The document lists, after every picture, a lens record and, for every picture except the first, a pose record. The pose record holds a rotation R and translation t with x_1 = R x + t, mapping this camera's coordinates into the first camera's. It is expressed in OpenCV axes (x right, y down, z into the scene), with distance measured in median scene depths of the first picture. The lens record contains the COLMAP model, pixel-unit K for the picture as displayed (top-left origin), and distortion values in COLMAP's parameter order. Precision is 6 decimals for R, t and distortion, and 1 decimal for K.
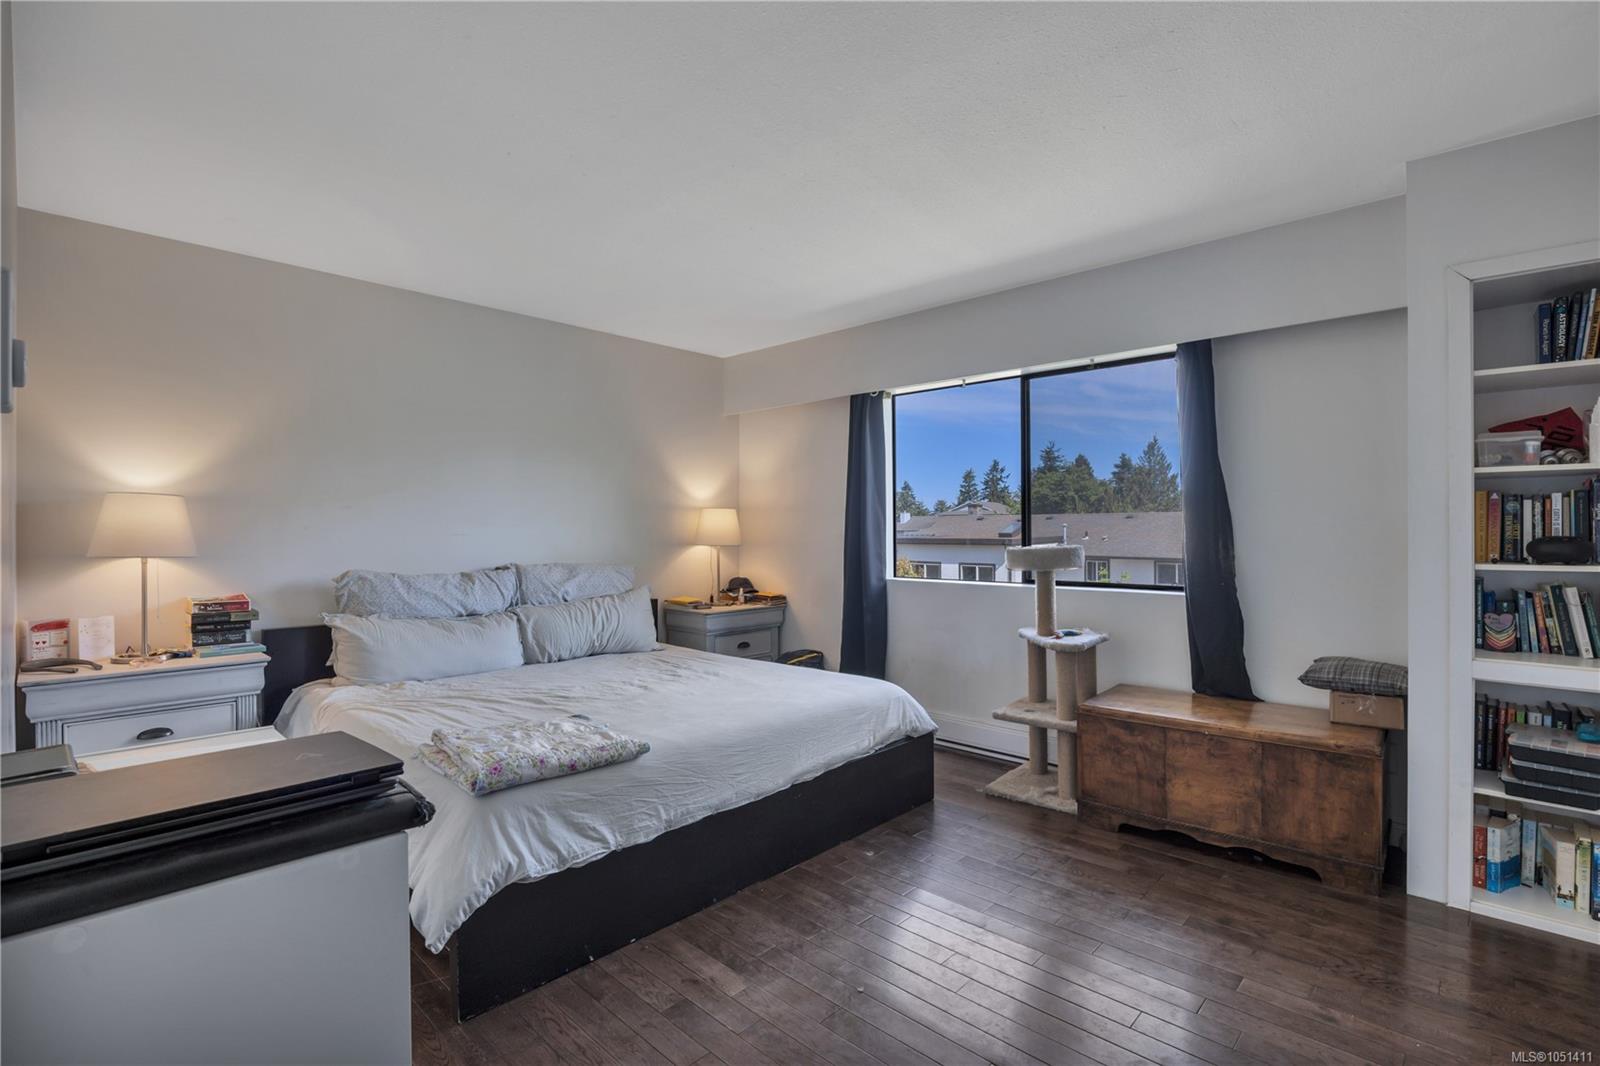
lens RADIAL K [[742.7, 0, 800.0], [0, 742.7, 533.0], [0, 0, 1]] dist [-0.023620, 0.000065]
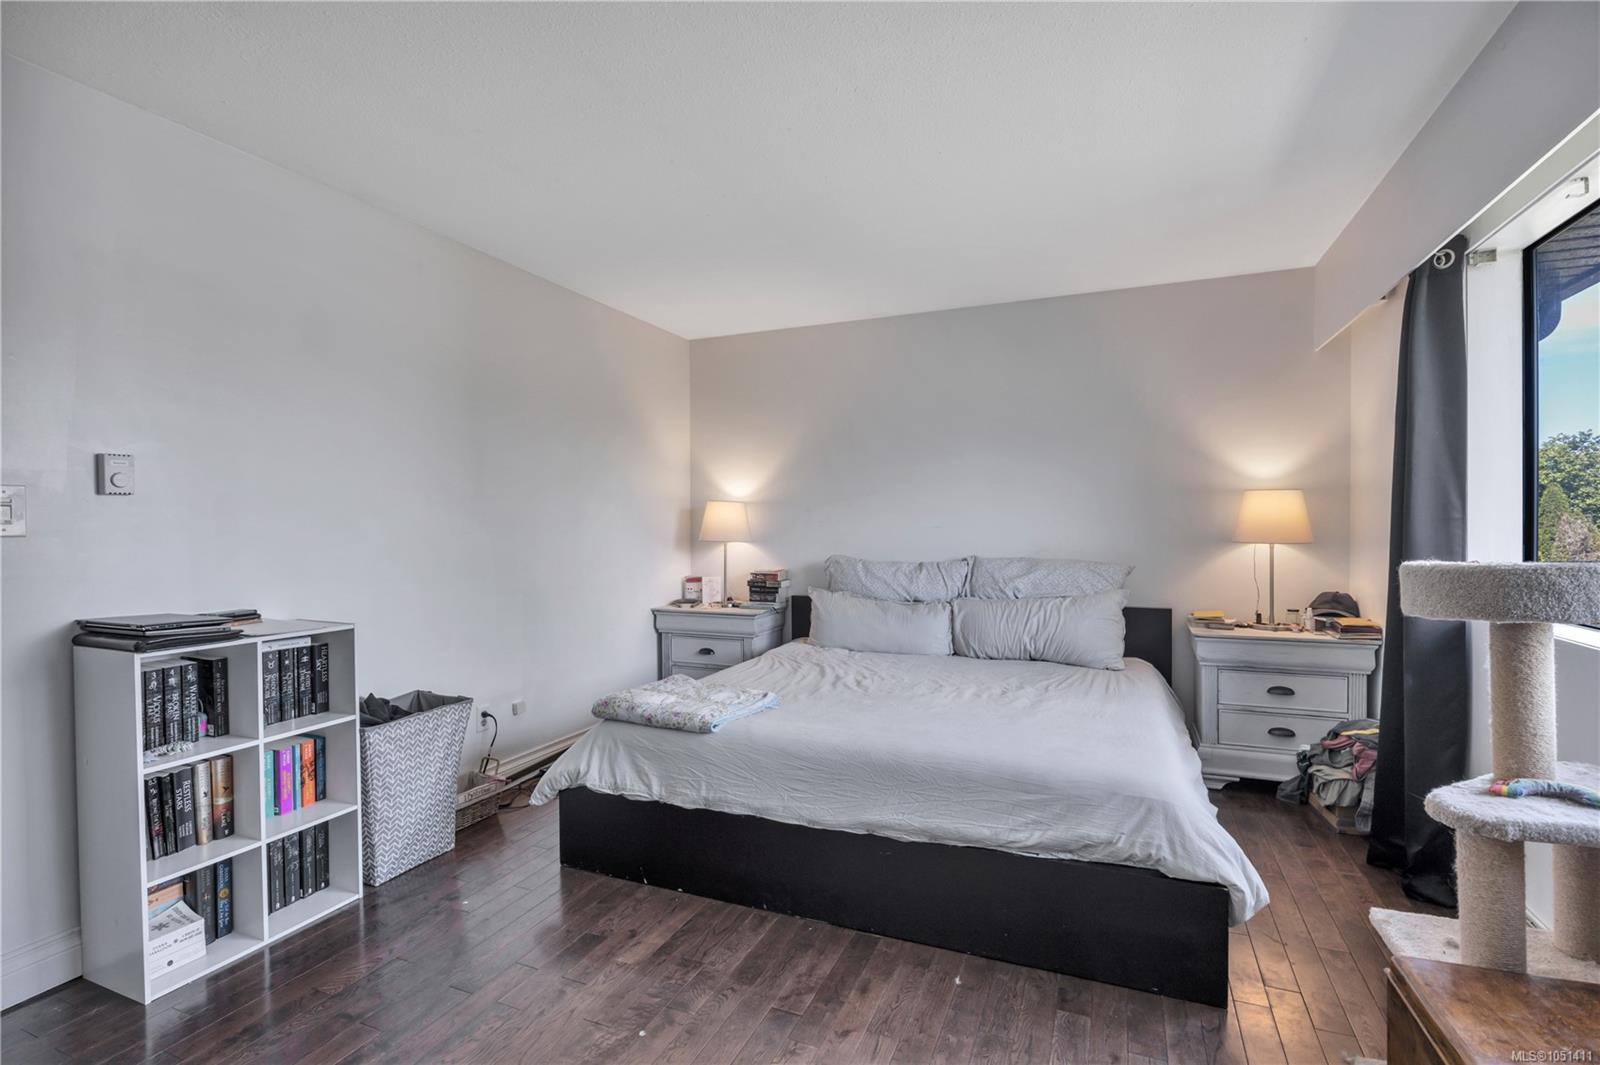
lens RADIAL K [[742.7, 0, 800.0], [0, 742.7, 532.5], [0, 0, 1]] dist [-0.023620, 0.000065]
pose [[0.342837, 0.010606, -0.939335, 0.634390], [0.002622, 0.999922, 0.012247, -0.005100], [0.939391, -0.006662, 0.342782, 0.561300]]
